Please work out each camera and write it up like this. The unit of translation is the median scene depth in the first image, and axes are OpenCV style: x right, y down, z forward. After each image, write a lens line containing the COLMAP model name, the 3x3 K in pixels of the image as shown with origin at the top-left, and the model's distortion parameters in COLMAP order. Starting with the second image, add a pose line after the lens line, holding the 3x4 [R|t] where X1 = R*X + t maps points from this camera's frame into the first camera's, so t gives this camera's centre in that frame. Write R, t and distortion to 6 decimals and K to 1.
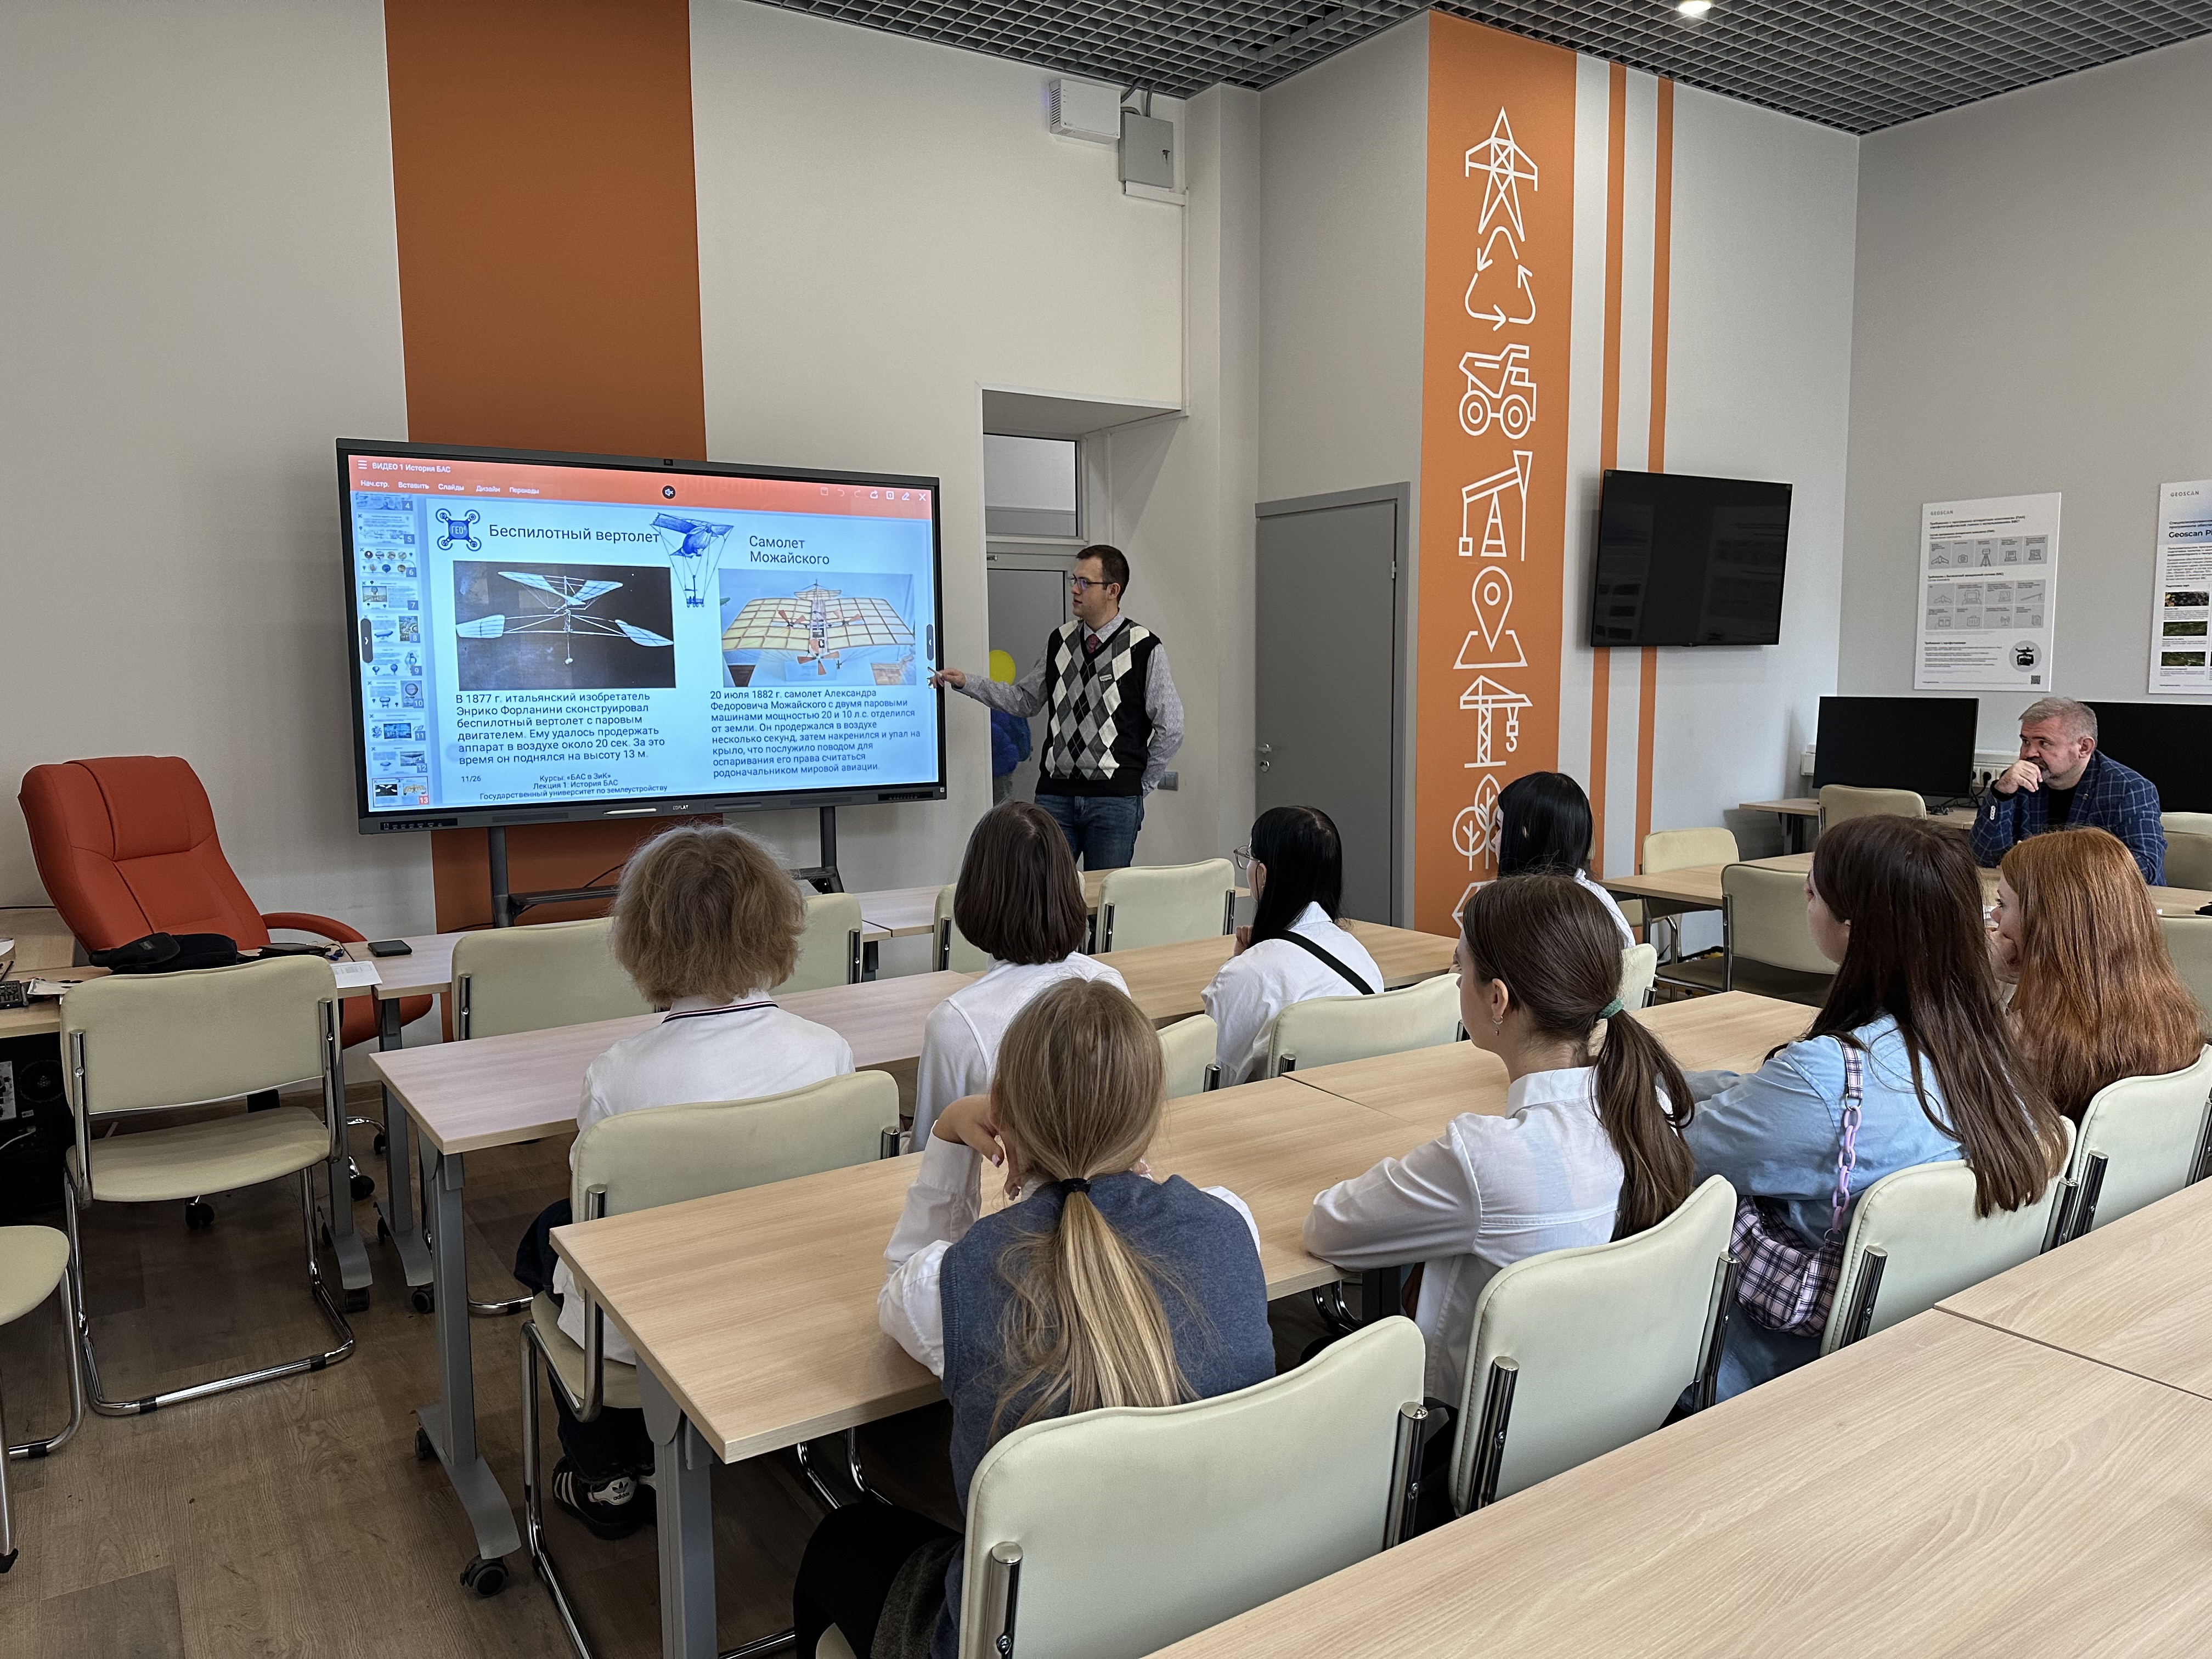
lens RADIAL K [[1588.8, 0, 1104.5], [0, 1588.8, 837.7], [0, 0, 1]] dist [0.069194, -0.005315]
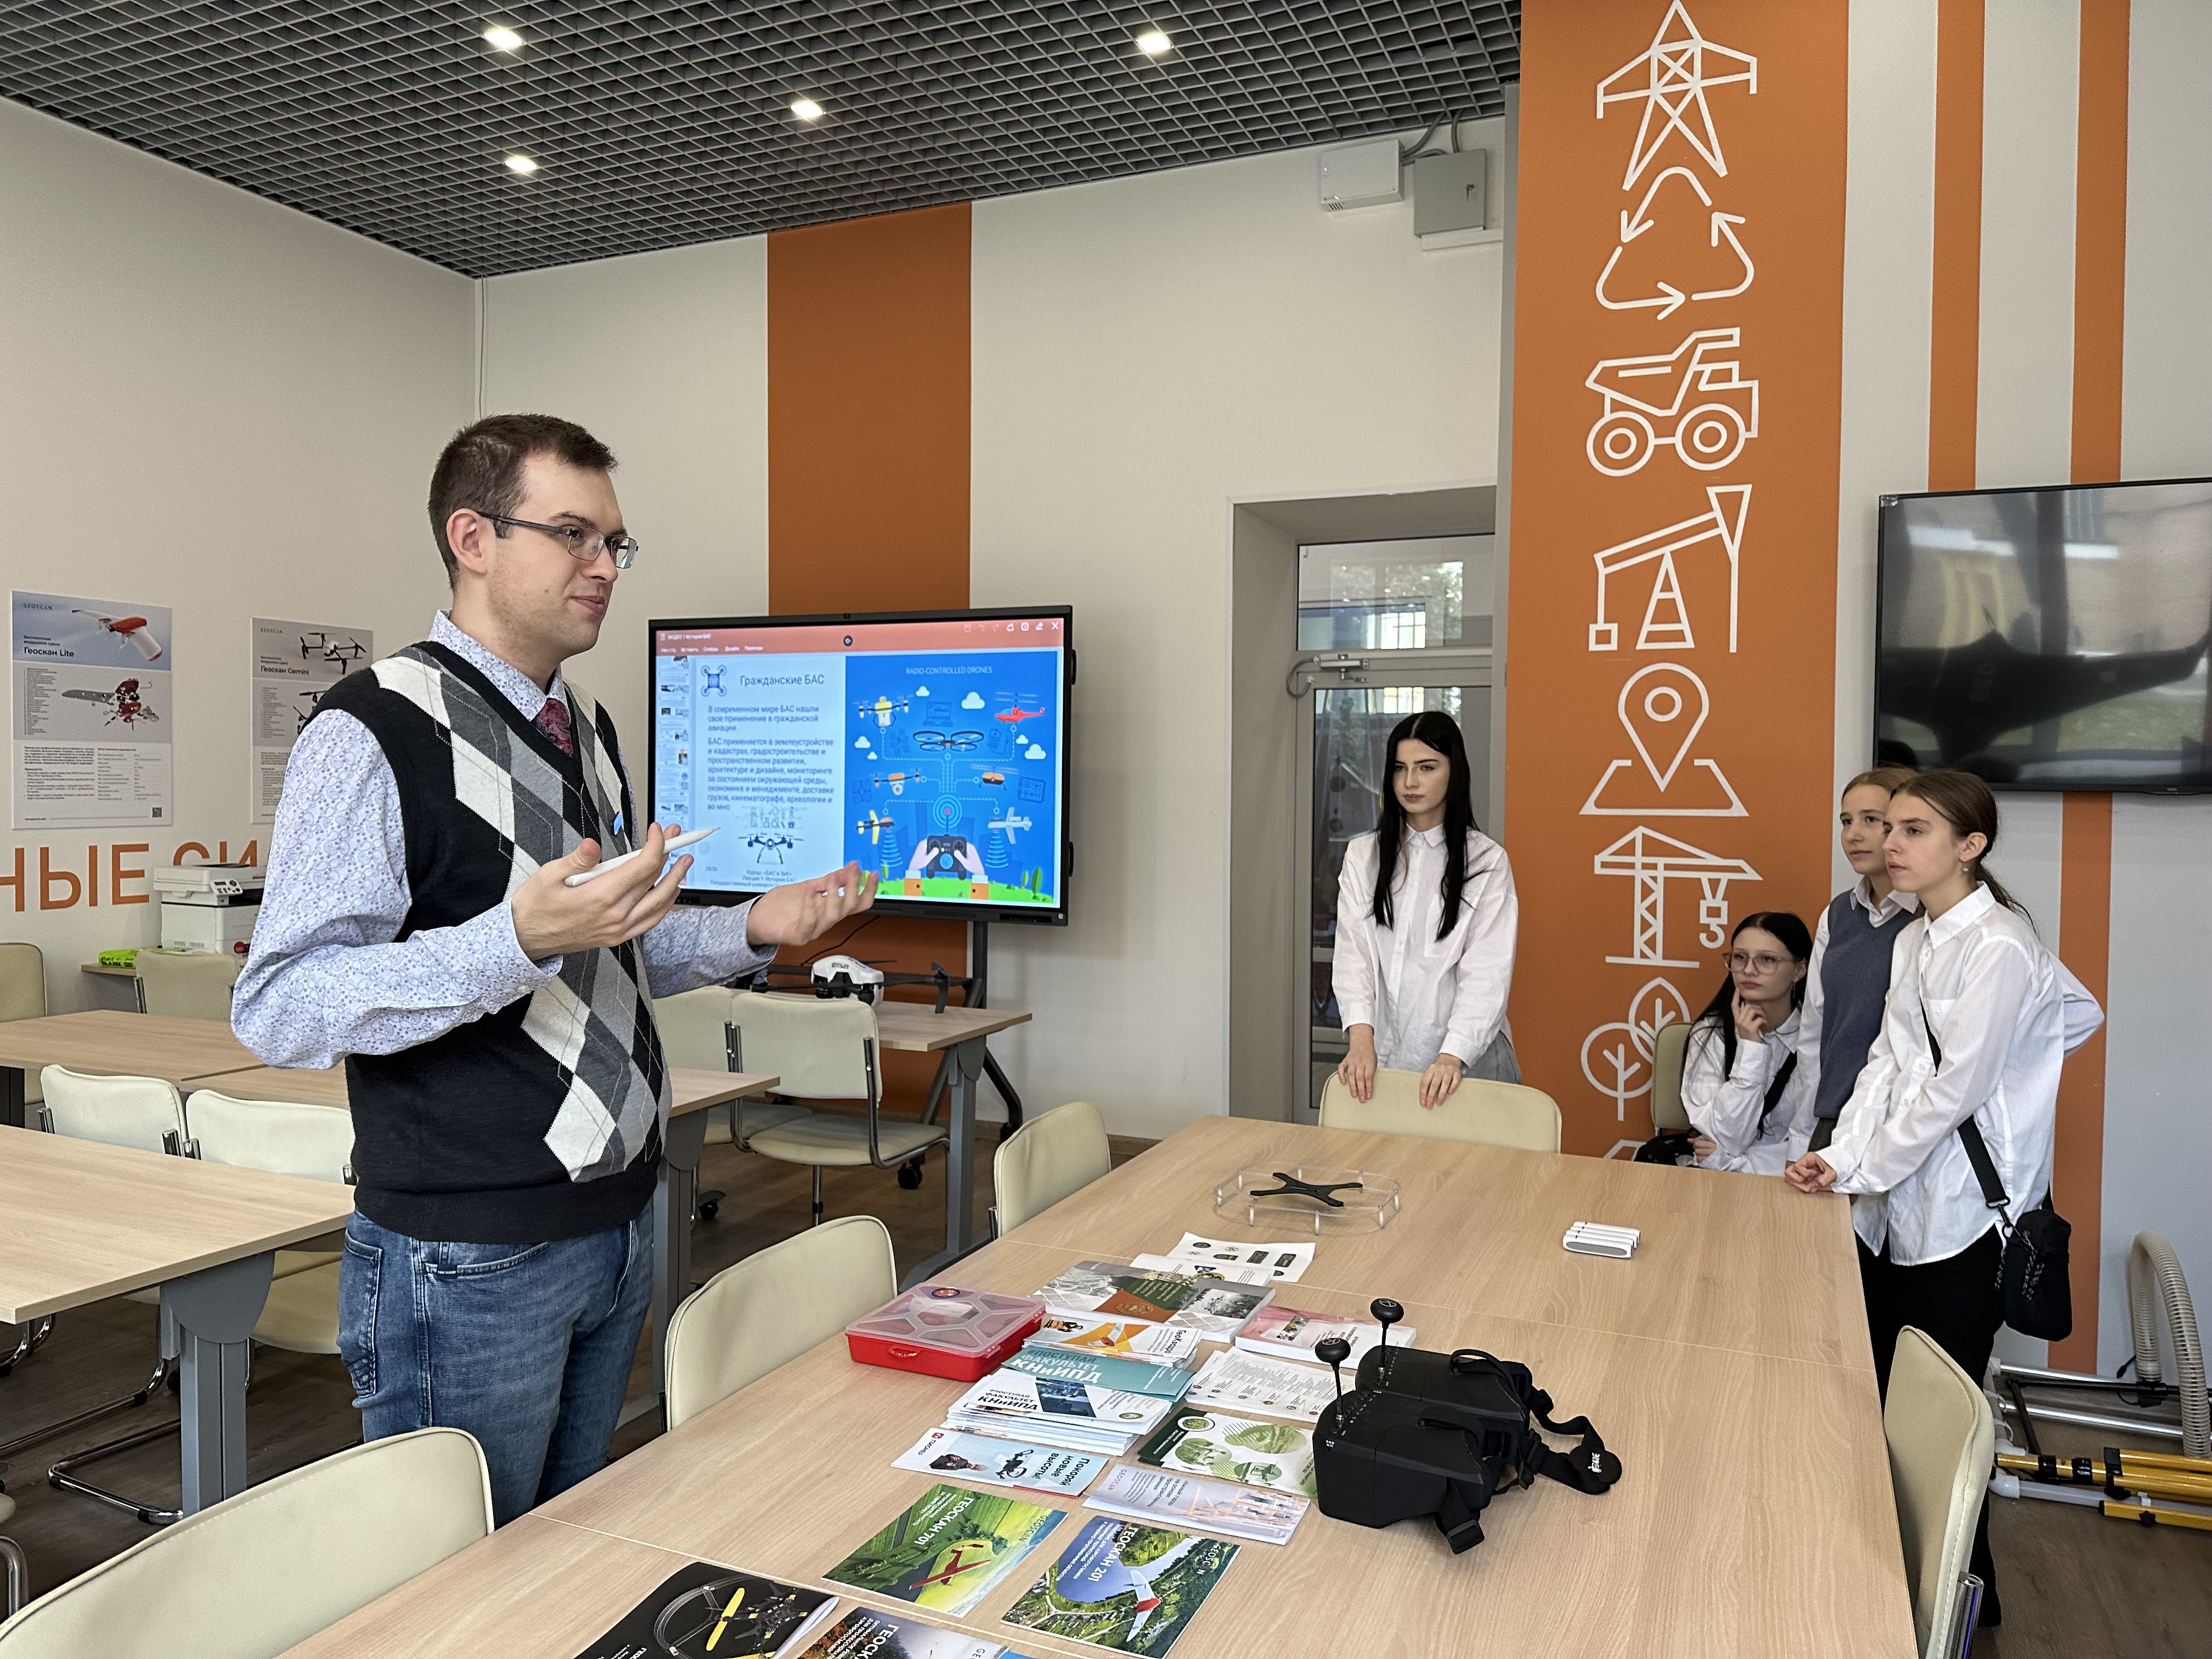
lens RADIAL K [[1588.8, 0, 1108.6], [0, 1588.8, 808.6], [0, 0, 1]] dist [0.069194, -0.005315]
pose [[0.527959, 0.028472, -0.848792, 0.690155], [-0.116863, 0.992366, -0.039402, -0.057461], [0.841191, 0.119995, 0.527256, 0.466532]]
